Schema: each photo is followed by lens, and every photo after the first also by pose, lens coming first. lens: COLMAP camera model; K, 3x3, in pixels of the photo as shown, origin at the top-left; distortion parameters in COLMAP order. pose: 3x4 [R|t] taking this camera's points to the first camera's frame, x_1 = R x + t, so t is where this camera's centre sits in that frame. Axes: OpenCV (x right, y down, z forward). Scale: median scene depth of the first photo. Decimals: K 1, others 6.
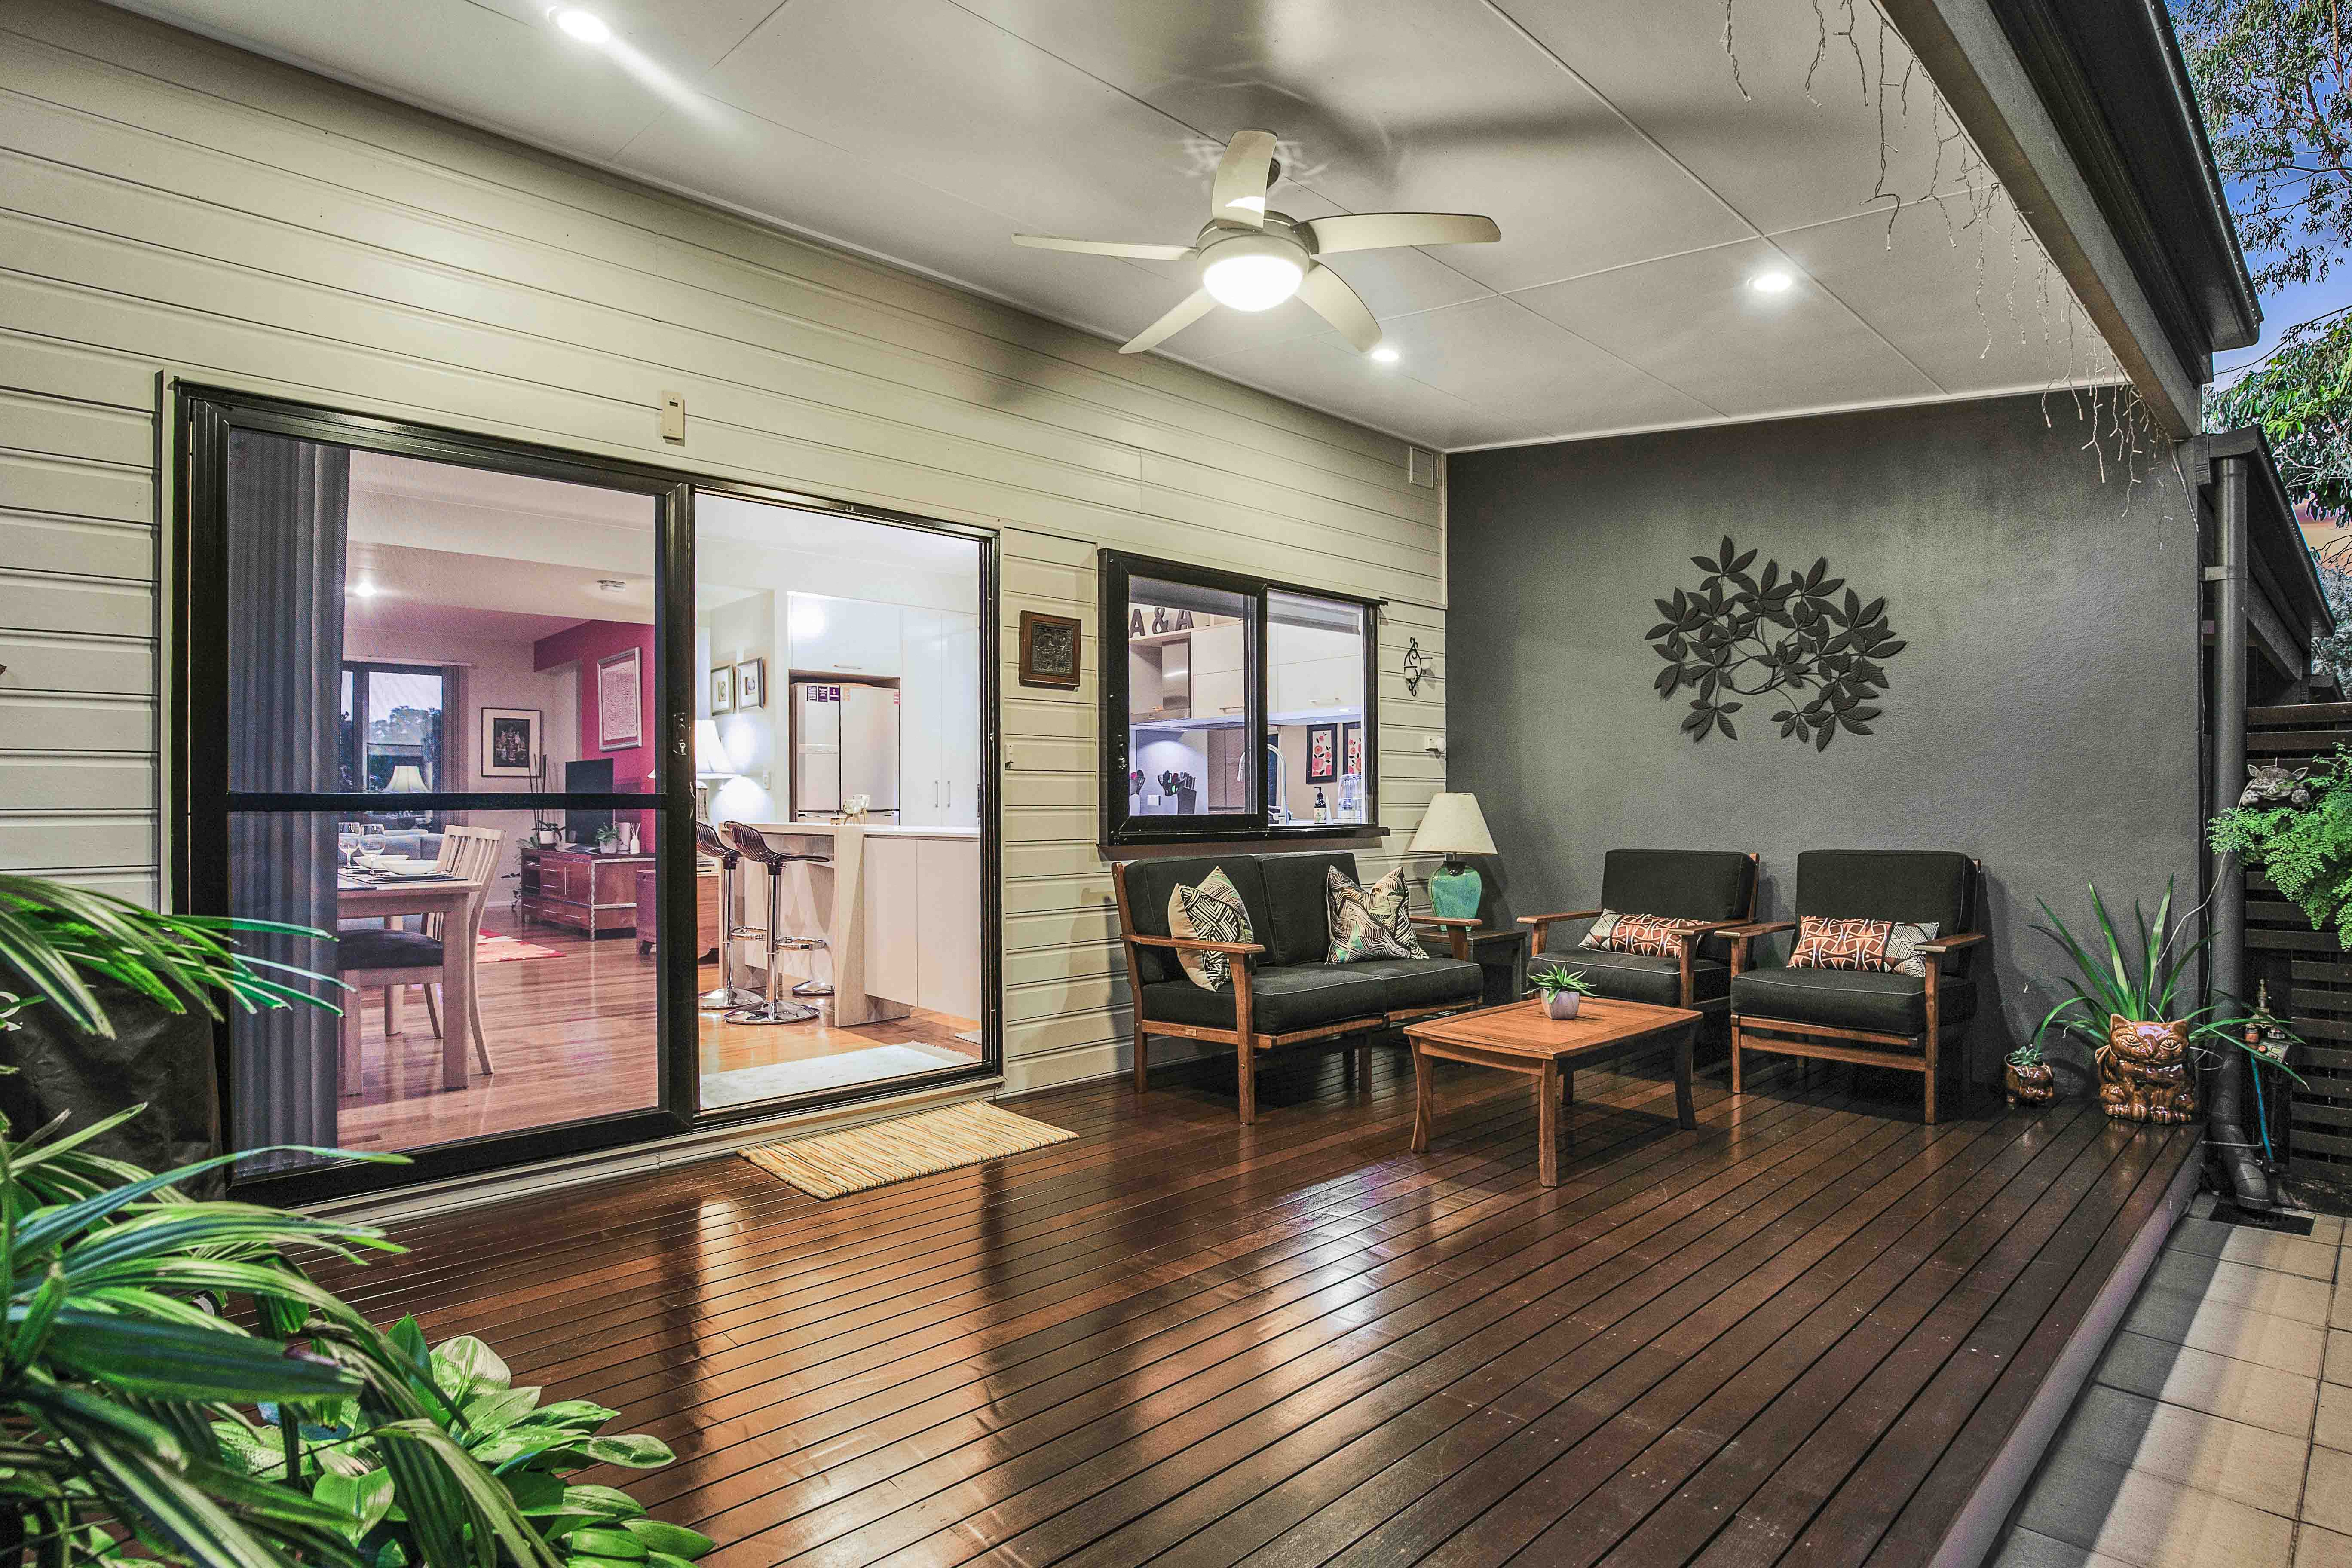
lens RADIAL K [[1093.7, 0, 1139.1], [0, 1093.7, 818.6], [0, 0, 1]] dist [-0.021900, 0.000558]
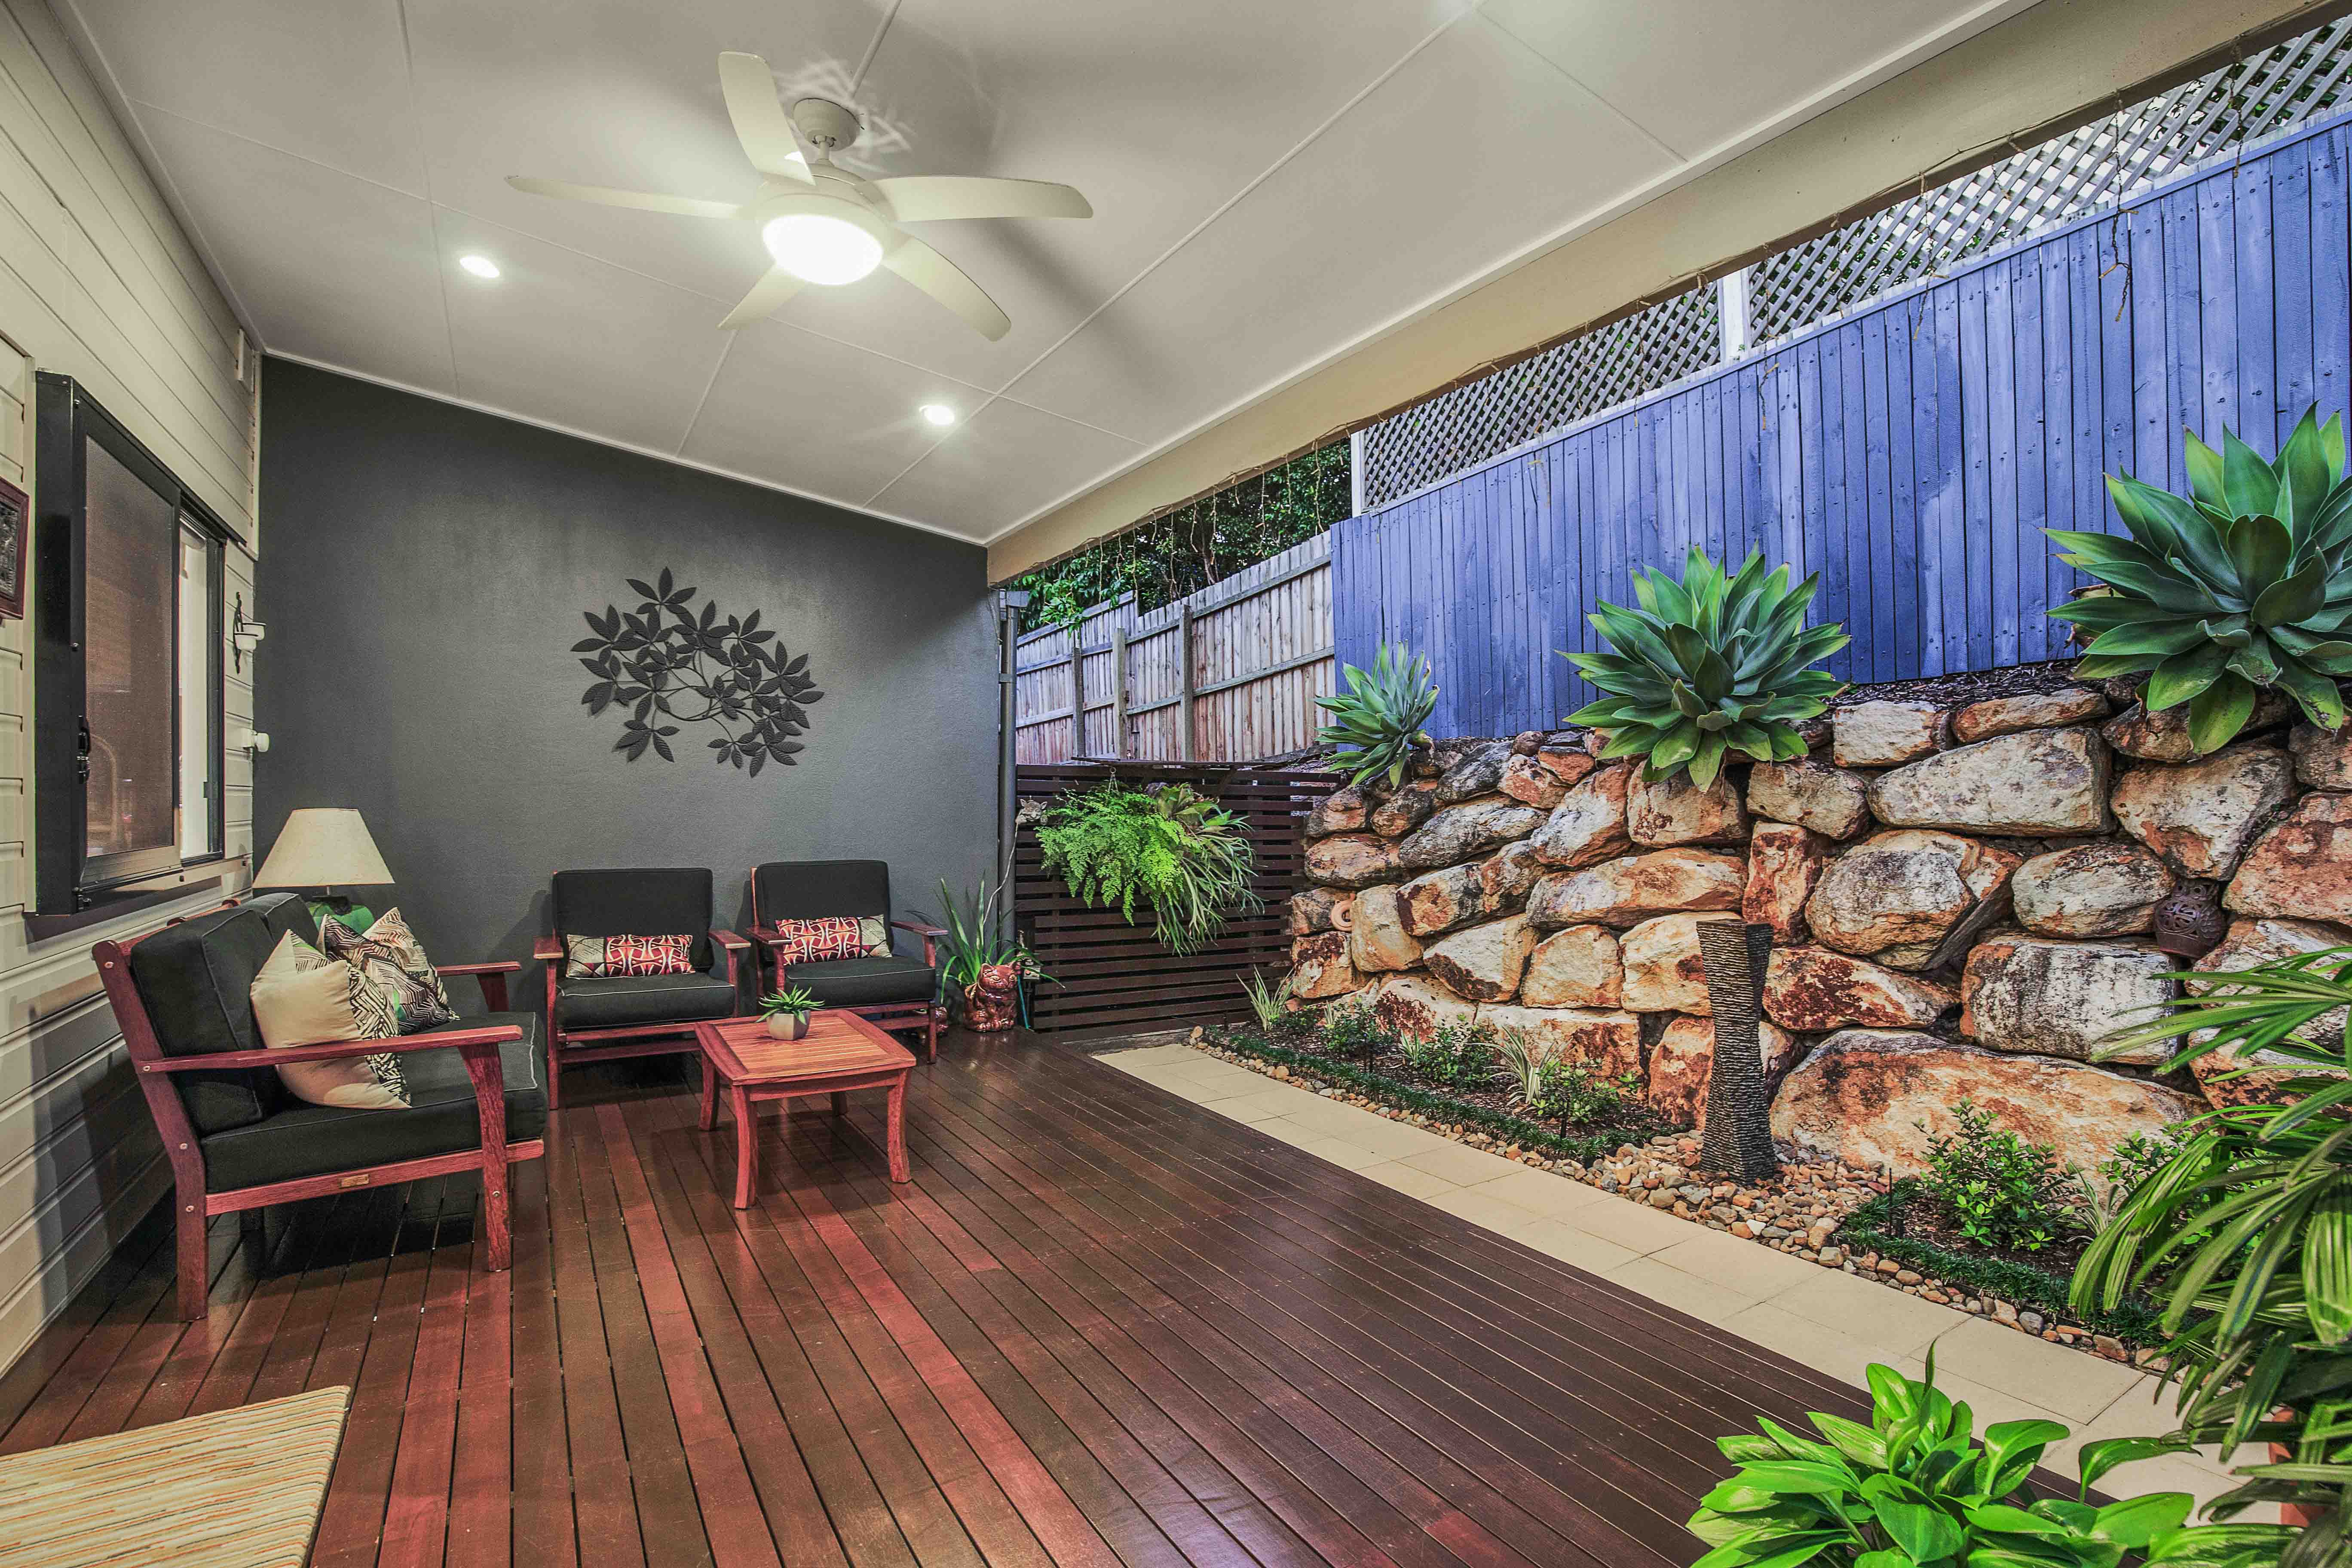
lens RADIAL K [[1093.7, 0, 1198.0], [0, 1093.7, 797.0], [0, 0, 1]] dist [-0.021900, 0.000558]
pose [[0.199049, 0.012798, 0.979906, -0.410796], [0.004059, 0.999895, -0.013883, -0.022476], [-0.979981, 0.006741, 0.198976, 0.302046]]
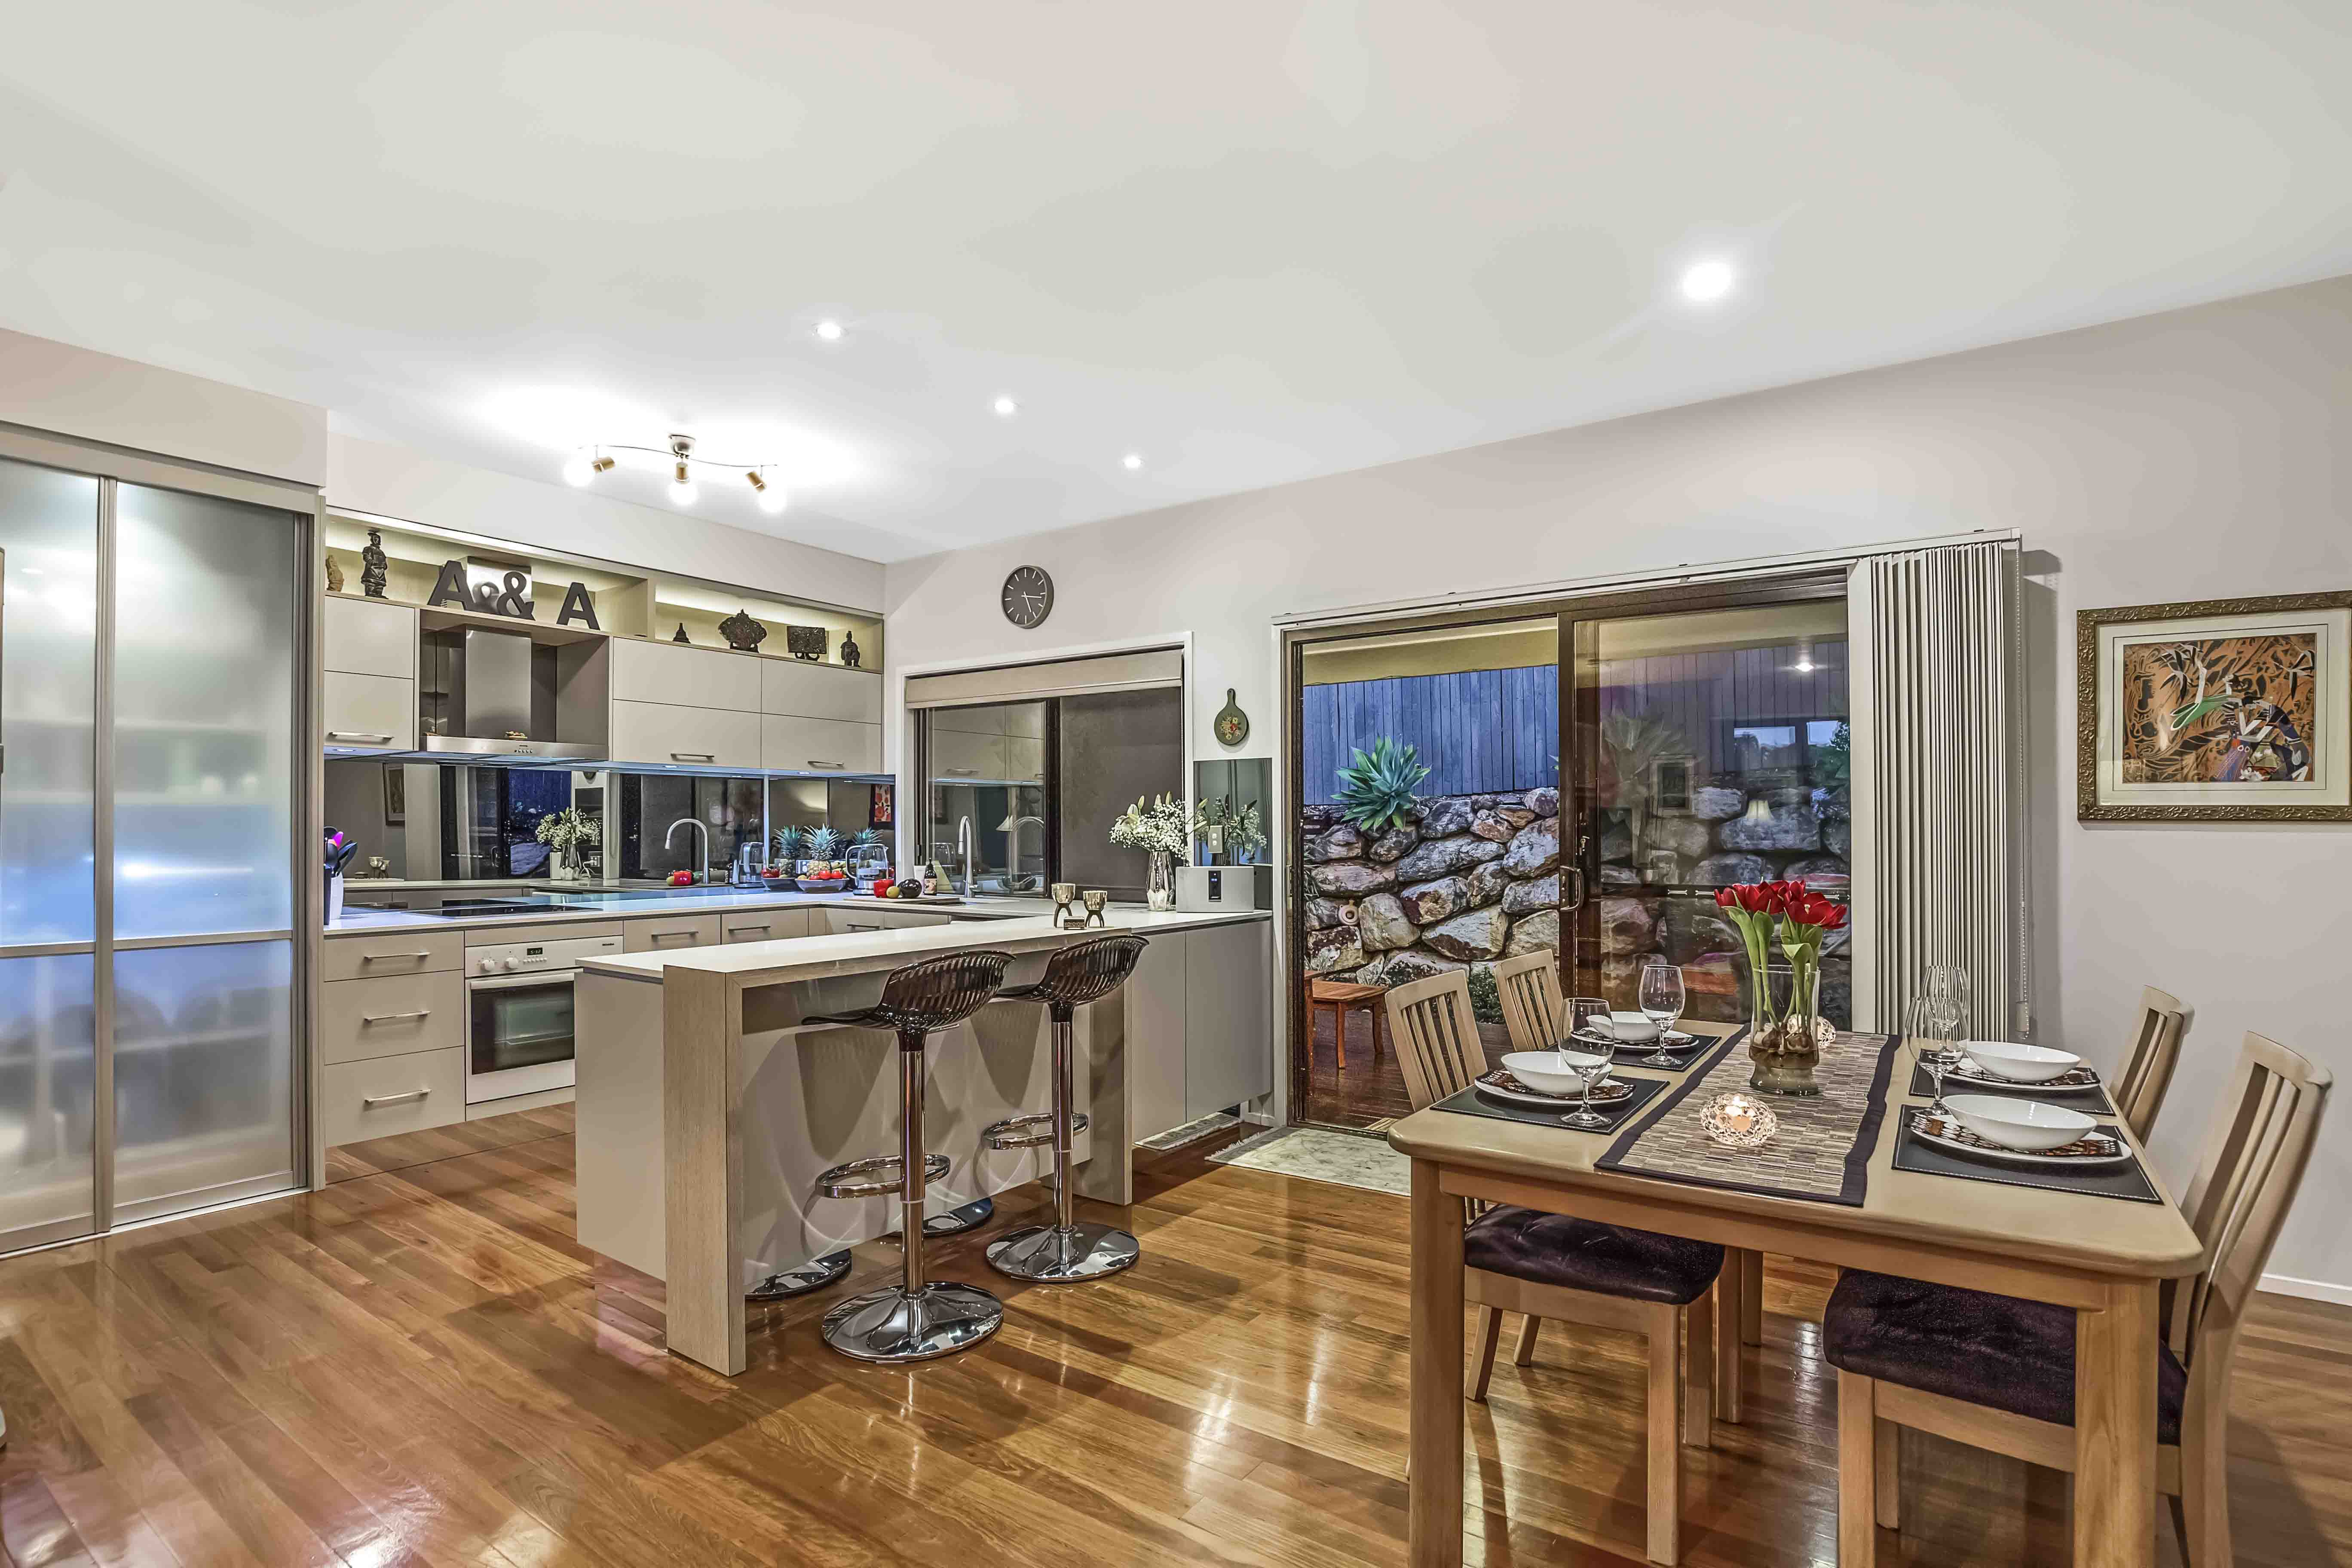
lens RADIAL K [[1093.7, 0, 1163.5], [0, 1093.7, 829.3], [0, 0, 1]] dist [-0.021900, 0.000558]
pose [[-0.207335, 0.003005, 0.978265, -0.975162], [0.018609, 0.999826, 0.000873, -0.061864], [-0.978093, 0.018386, -0.207355, 1.177389]]
